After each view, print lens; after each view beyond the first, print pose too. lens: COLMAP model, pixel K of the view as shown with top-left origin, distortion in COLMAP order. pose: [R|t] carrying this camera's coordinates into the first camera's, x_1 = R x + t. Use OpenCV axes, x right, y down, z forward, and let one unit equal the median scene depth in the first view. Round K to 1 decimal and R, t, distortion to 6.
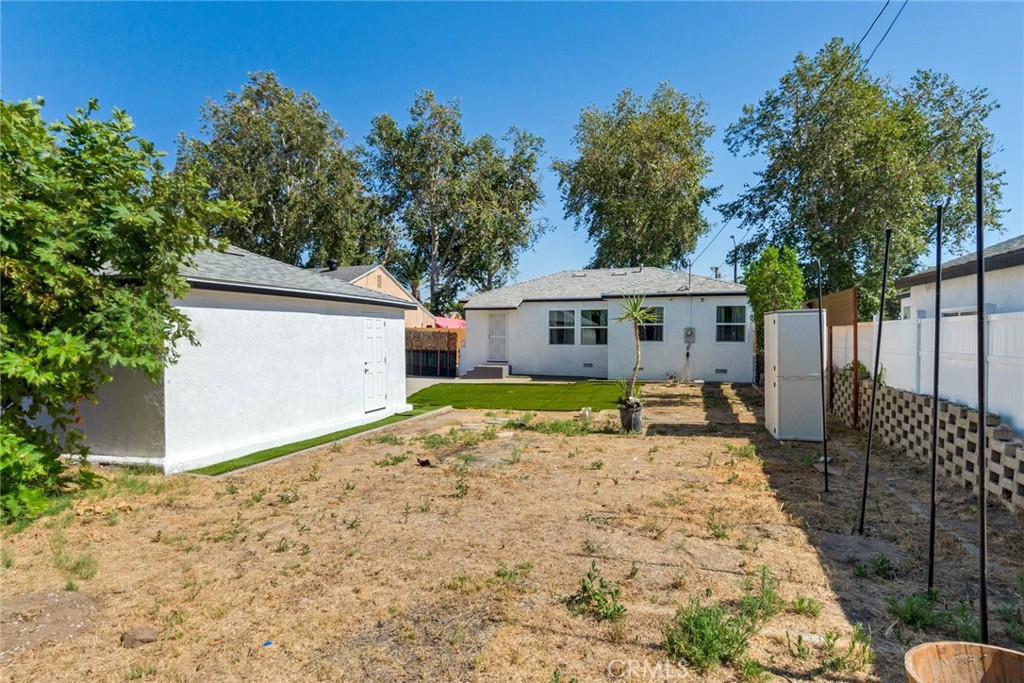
lens RADIAL K [[546.4, 0, 512.3], [0, 546.4, 341.1], [0, 0, 1]] dist [0.005824, 0.000817]
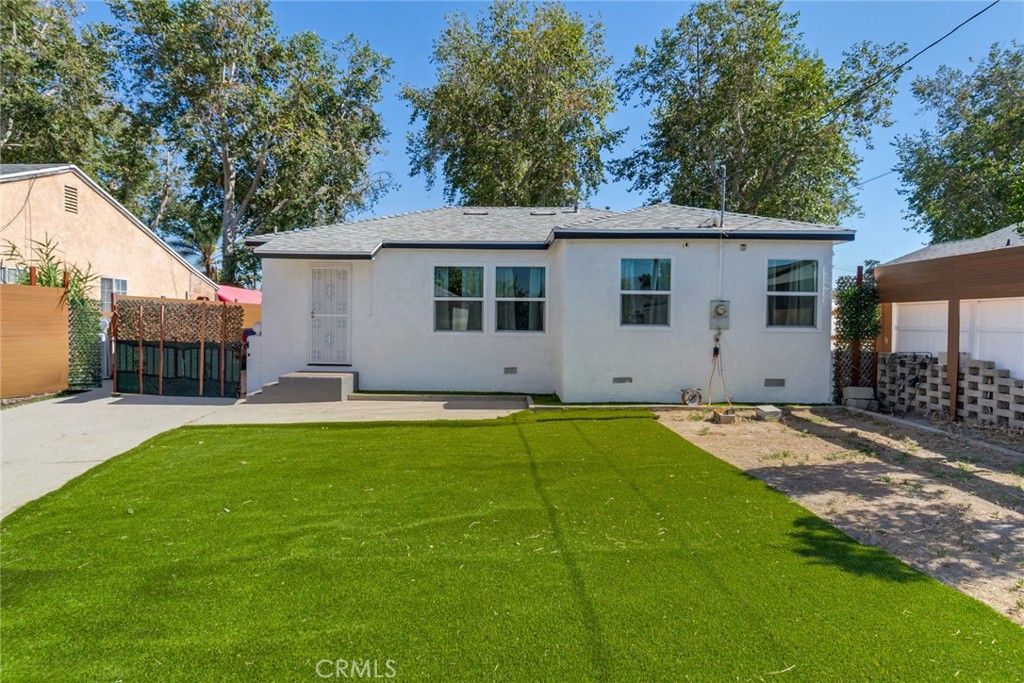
lens RADIAL K [[546.4, 0, 509.6], [0, 546.4, 324.3], [0, 0, 1]] dist [0.005824, 0.000817]
pose [[0.954154, 0.005544, 0.299265, -0.010602], [-0.004361, 0.999980, -0.004620, 0.001047], [-0.299284, 0.003103, 0.954159, 0.258162]]
